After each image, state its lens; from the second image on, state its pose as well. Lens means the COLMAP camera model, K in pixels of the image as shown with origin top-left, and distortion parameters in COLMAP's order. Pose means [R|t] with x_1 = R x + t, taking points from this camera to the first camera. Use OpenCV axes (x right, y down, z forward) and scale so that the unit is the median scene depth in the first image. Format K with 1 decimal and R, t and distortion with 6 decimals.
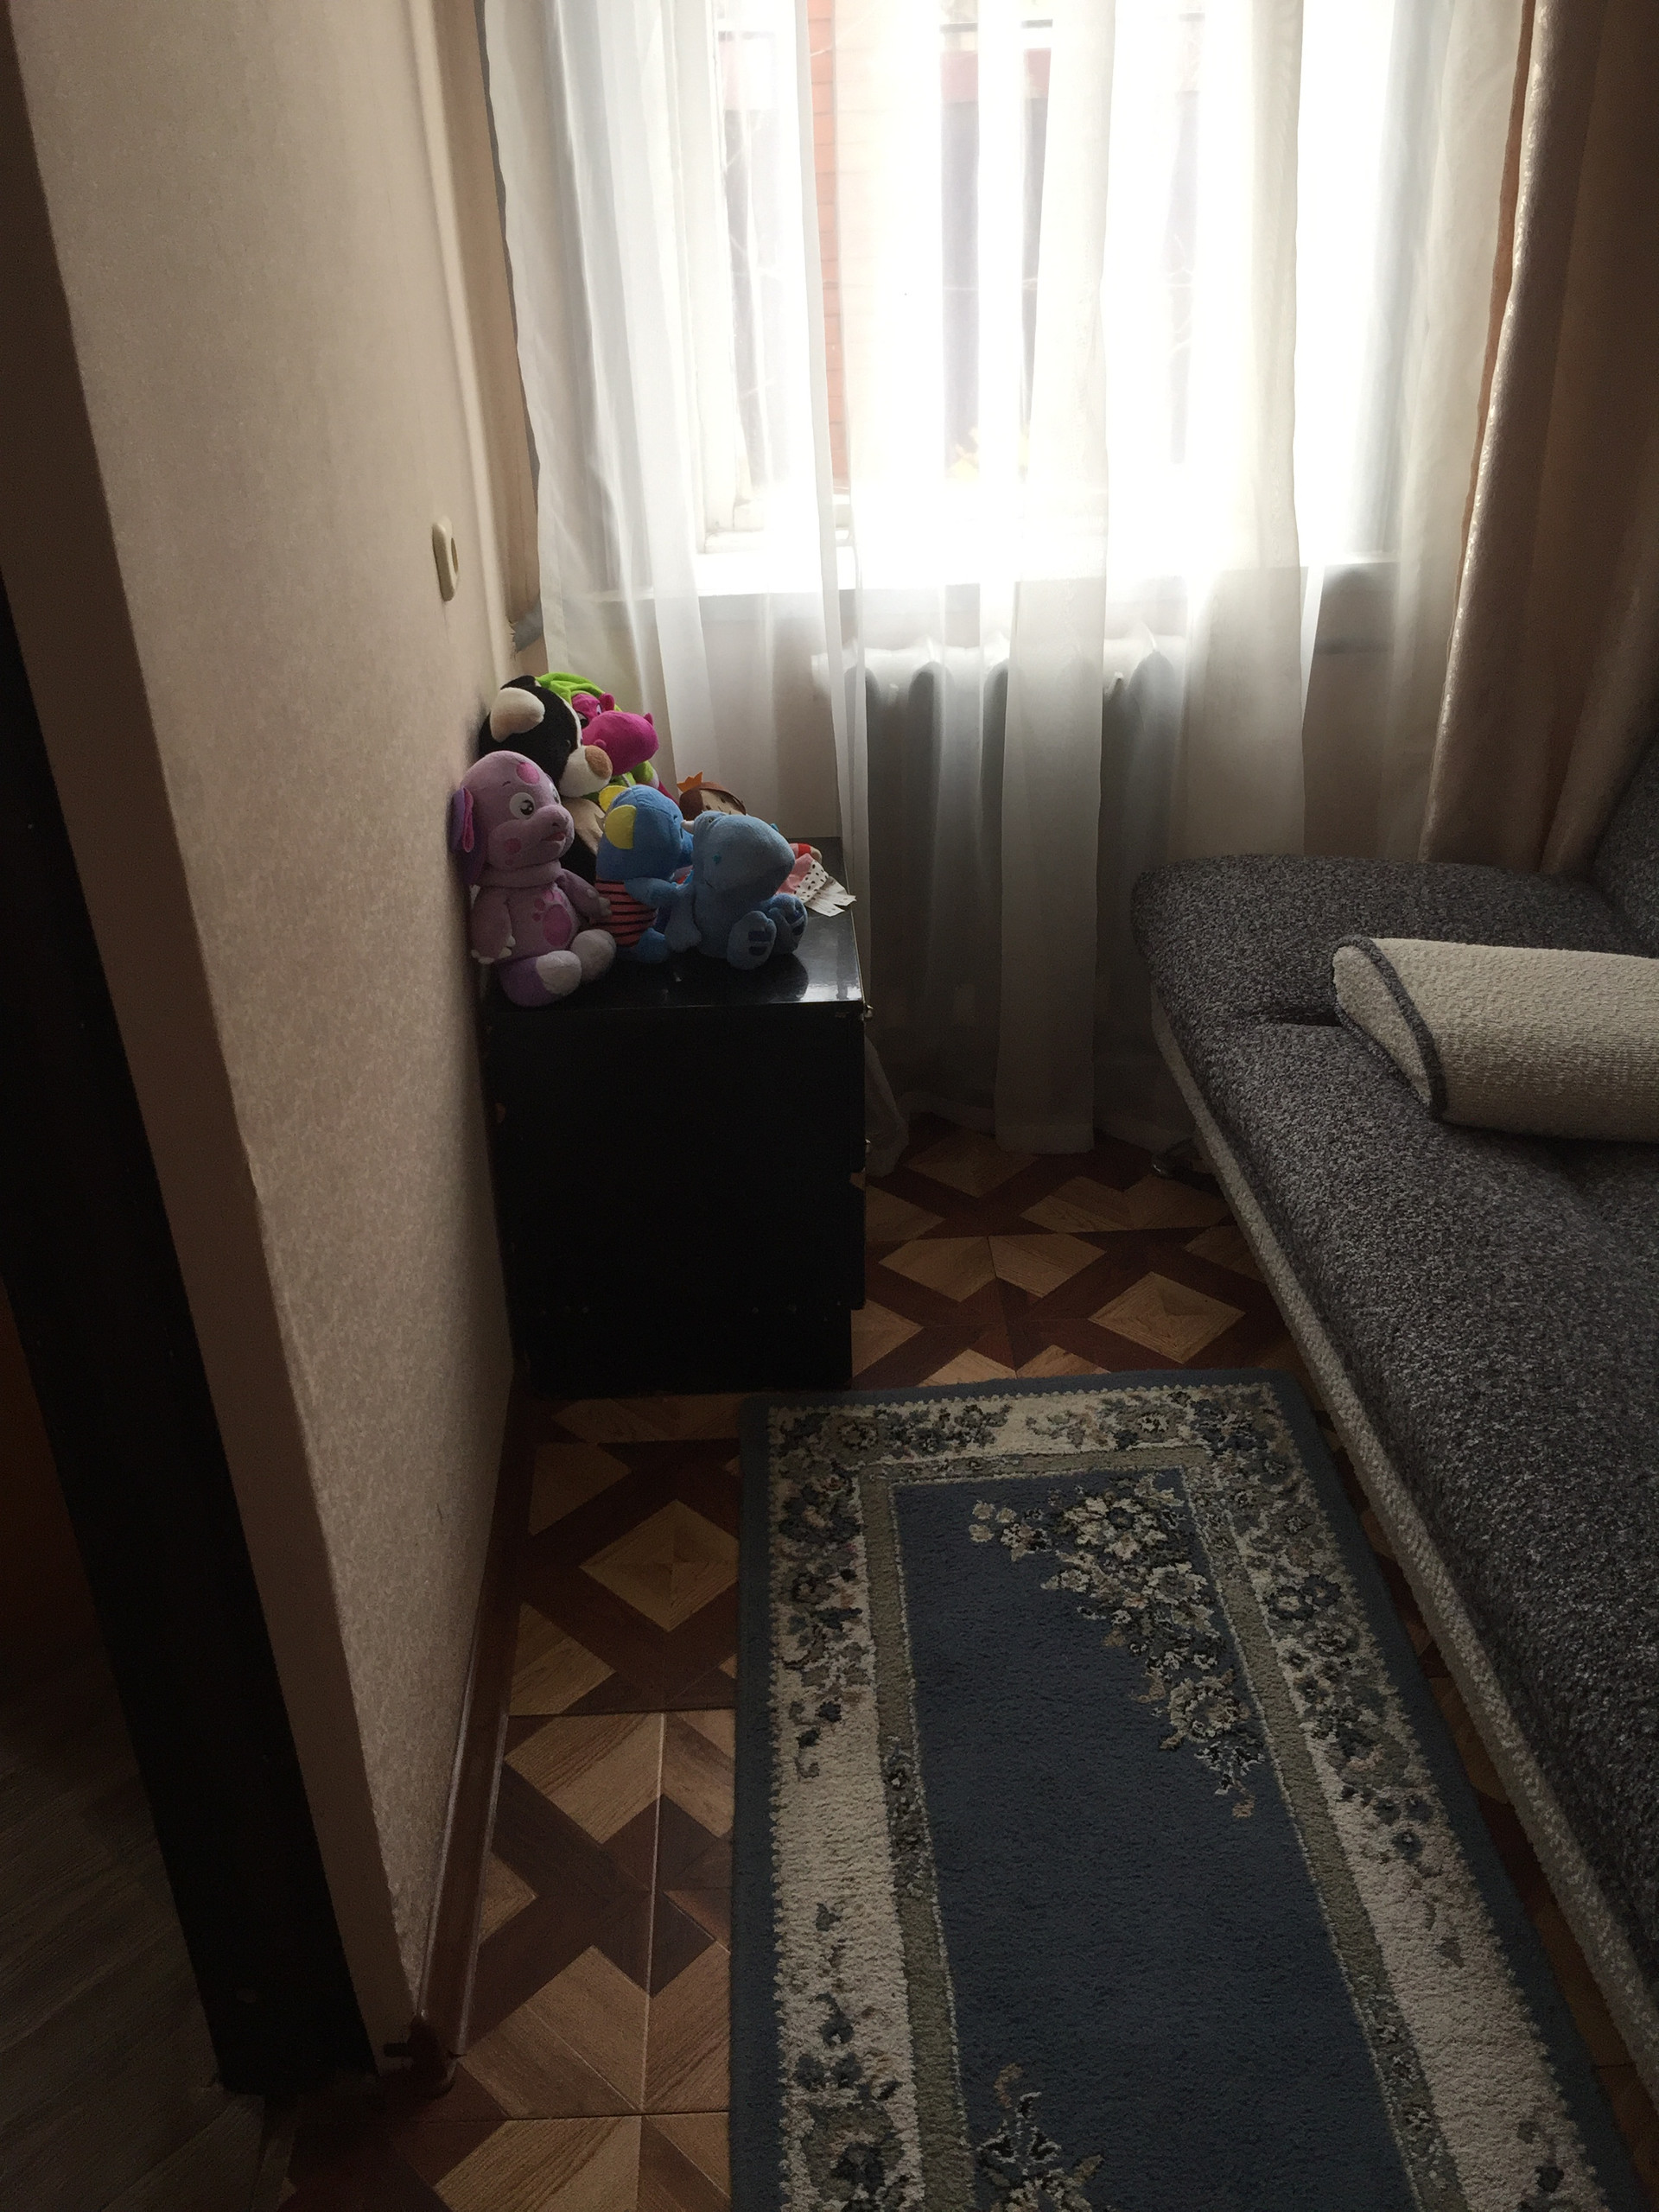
lens RADIAL K [[1856.9, 0, 783.1], [0, 1856.9, 1100.7], [0, 0, 1]] dist [0.082376, -0.146308]
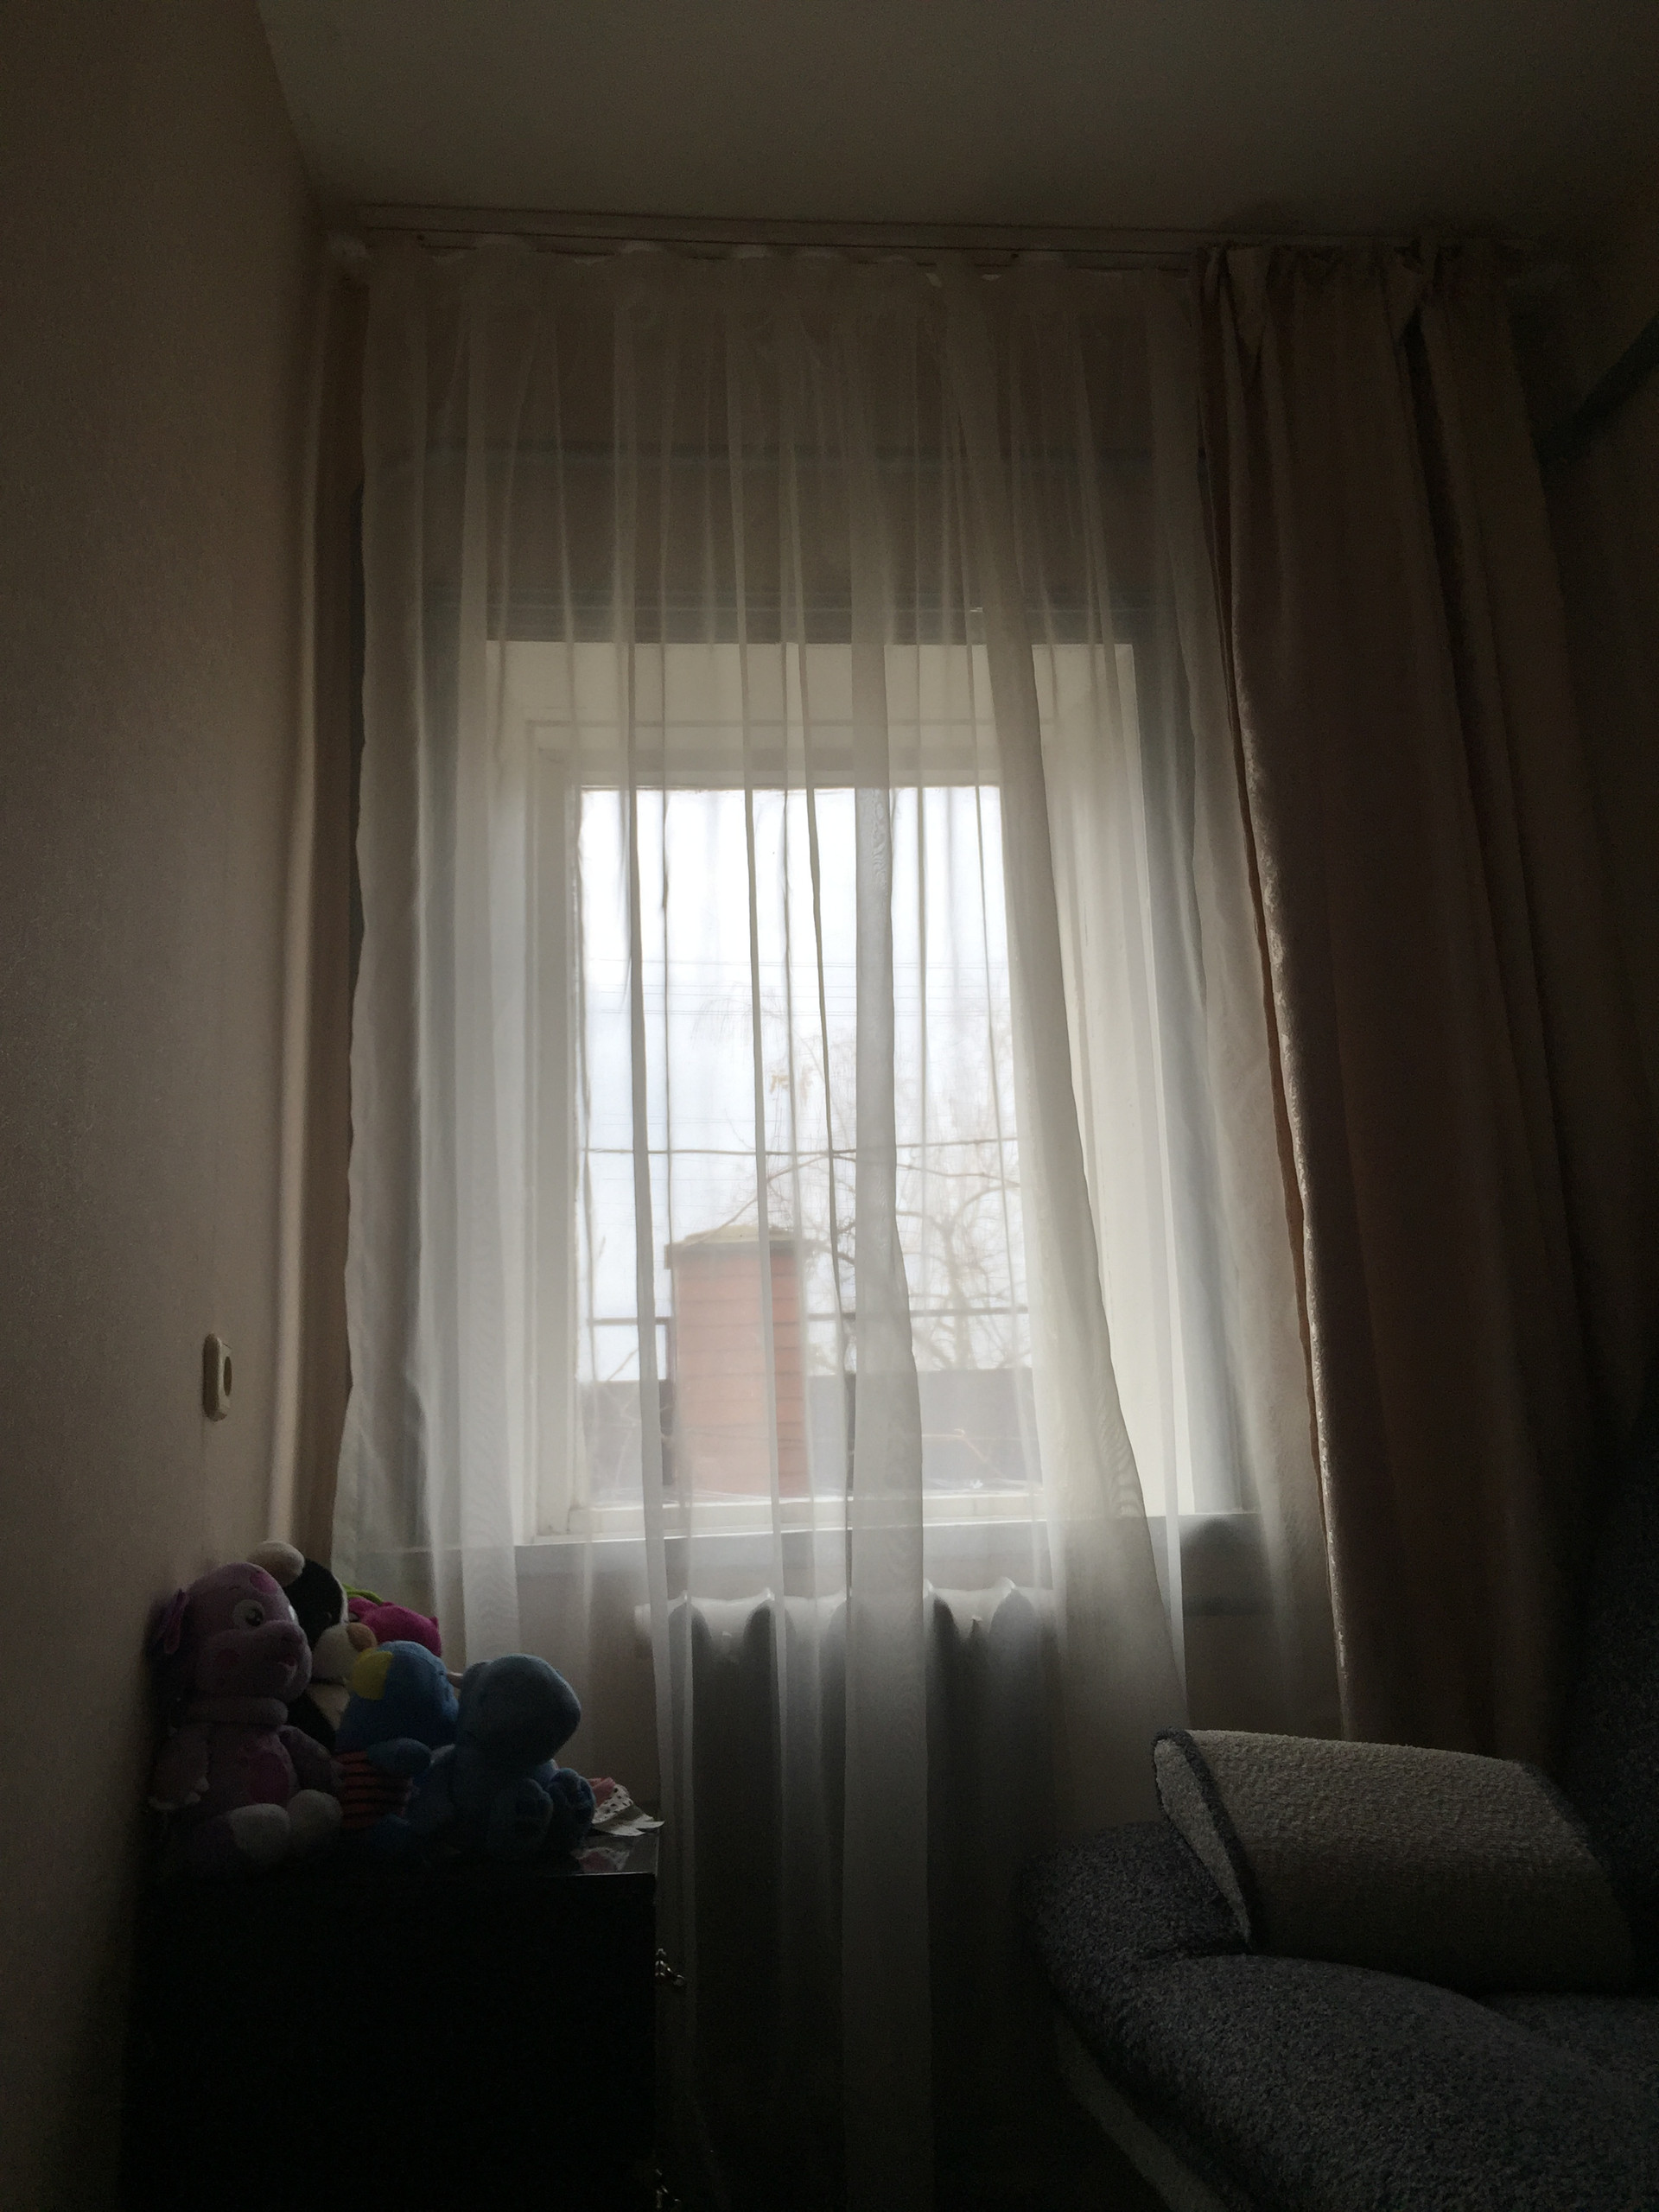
lens RADIAL K [[1894.0, 0, 829.5], [0, 1894.0, 1106.0], [0, 0, 1]] dist [0.093259, -0.164171]
pose [[0.998445, 0.019432, 0.052256, 0.061218], [0.021416, 0.731712, -0.681277, 0.231010], [-0.051475, 0.681337, 0.730158, 0.180660]]
